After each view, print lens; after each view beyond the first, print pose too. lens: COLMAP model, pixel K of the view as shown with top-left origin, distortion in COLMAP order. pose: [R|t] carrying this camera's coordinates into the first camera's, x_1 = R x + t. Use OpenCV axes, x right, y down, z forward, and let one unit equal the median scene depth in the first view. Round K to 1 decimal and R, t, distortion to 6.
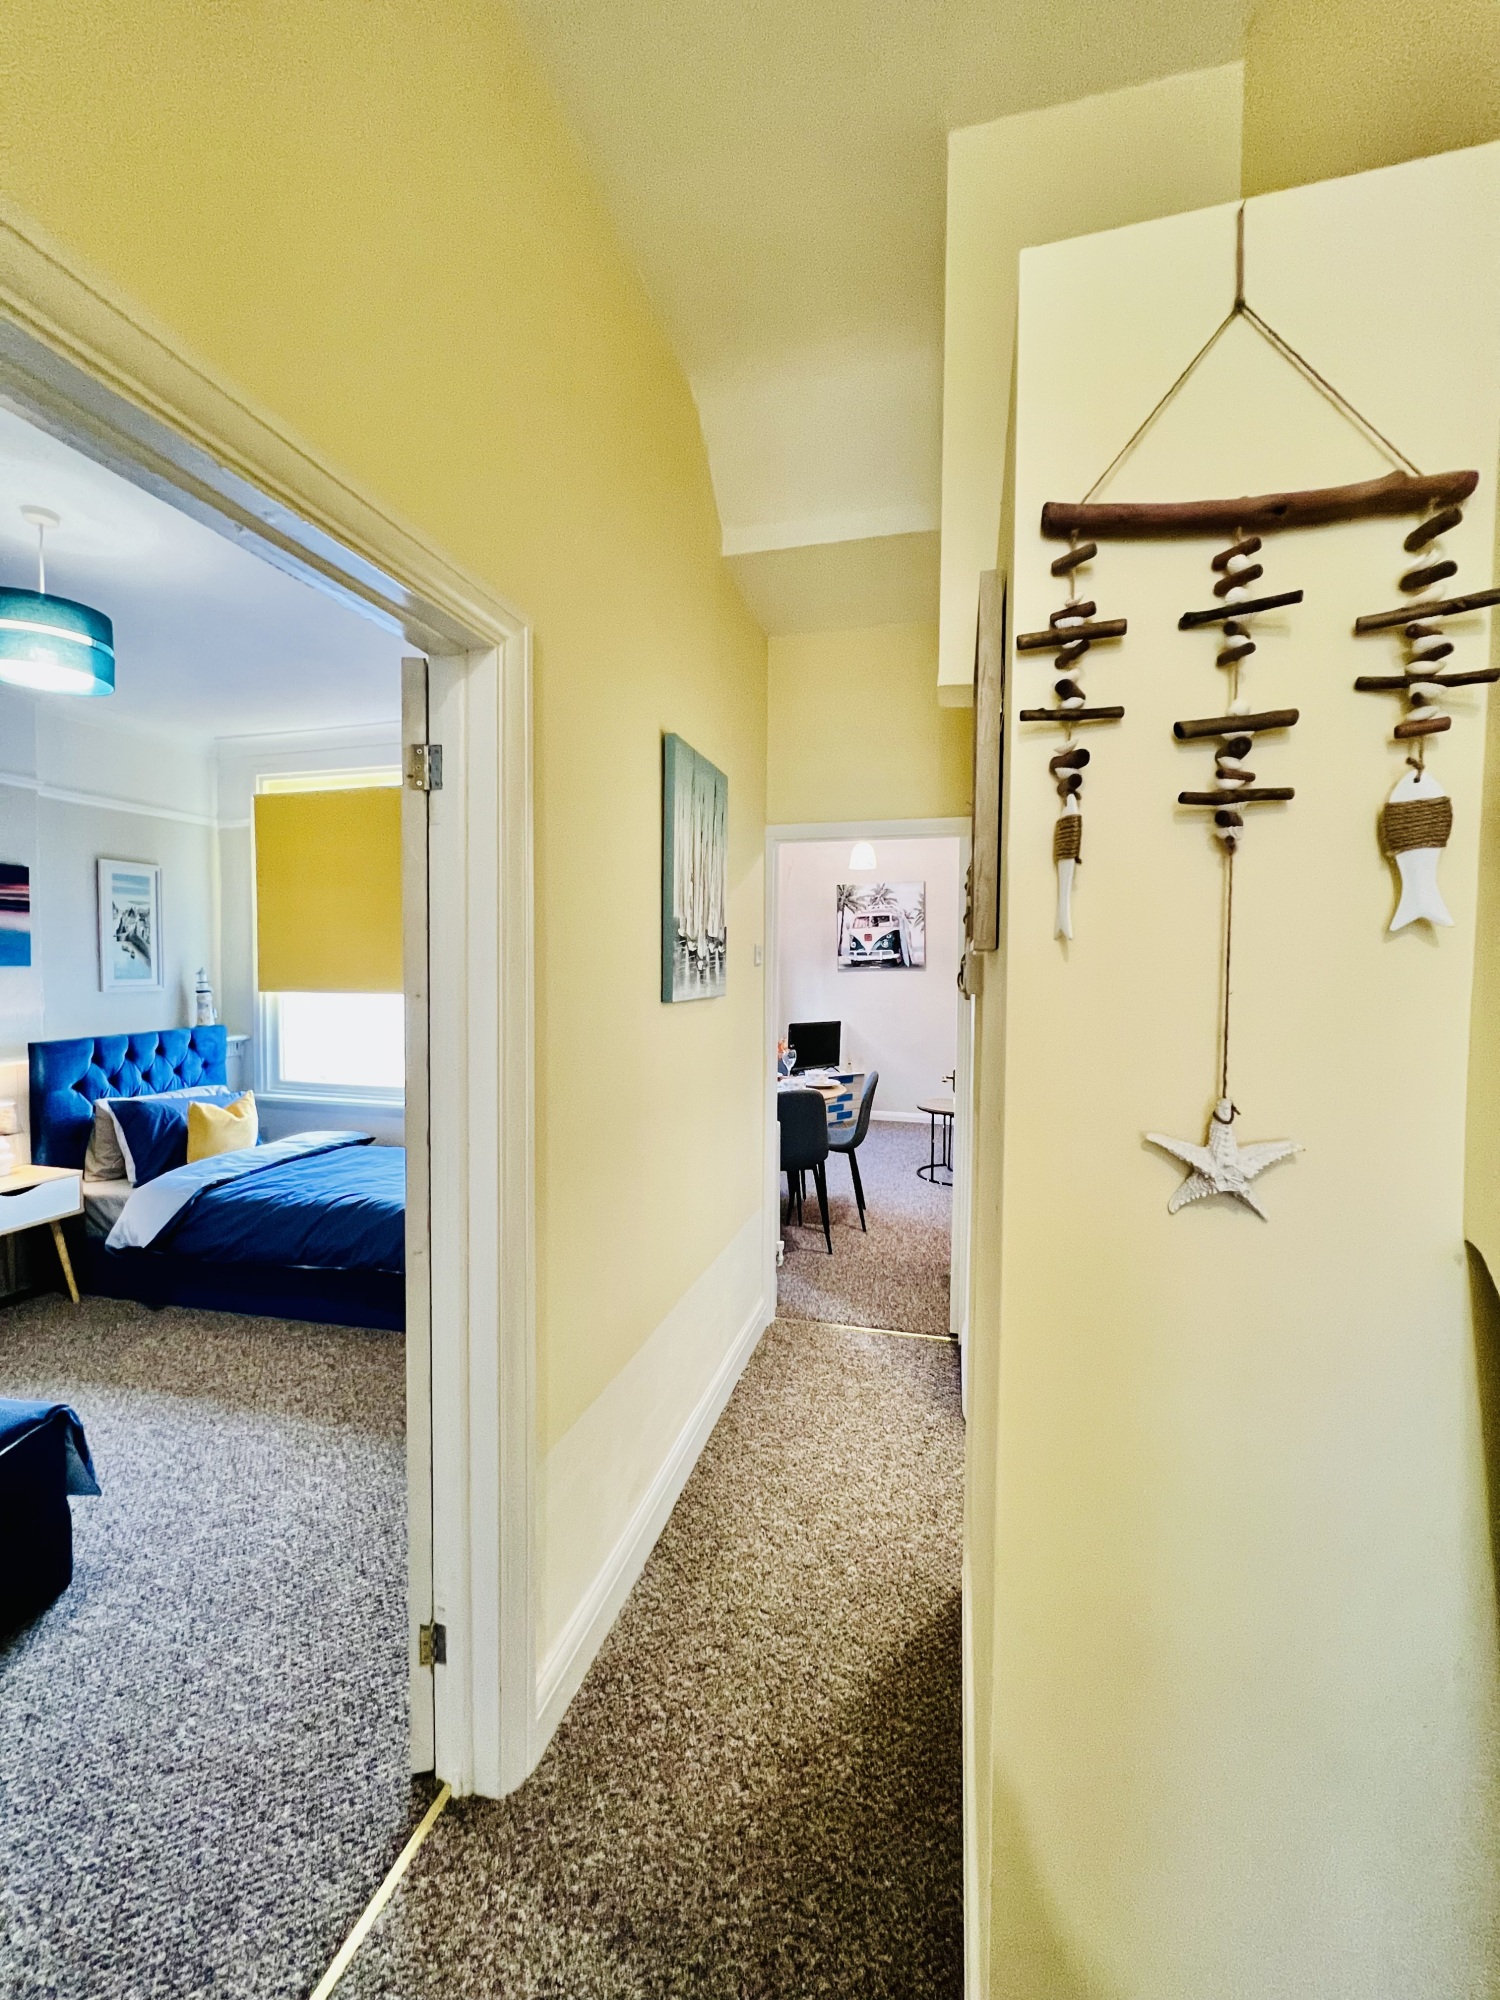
lens RADIAL K [[800.4, 0, 761.5], [0, 800.4, 990.5], [0, 0, 1]] dist [-0.003439, 0.001177]
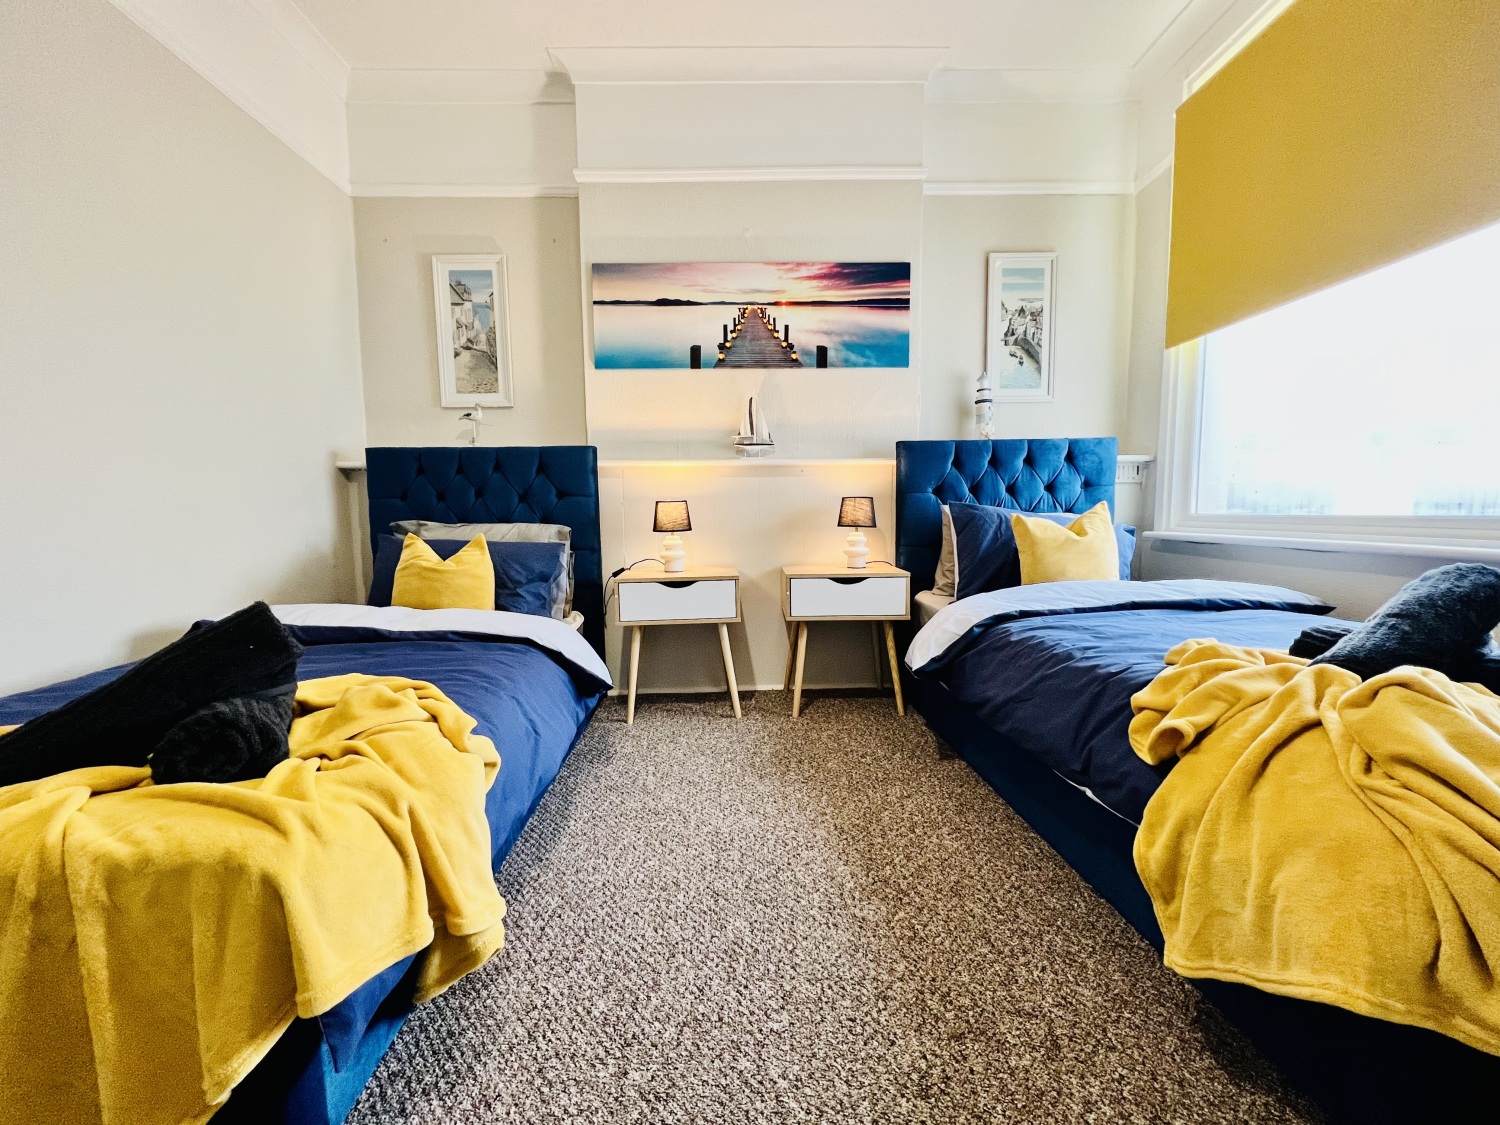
lens RADIAL K [[600.3, 0, 748.8], [0, 600.3, 561.9], [0, 0, 1]] dist [-0.003439, 0.001177]
pose [[0.259466, 0.076048, -0.962753, -0.210149], [-0.019608, 0.997104, 0.073477, 0.141077], [0.965553, -0.000187, 0.260206, 0.549380]]
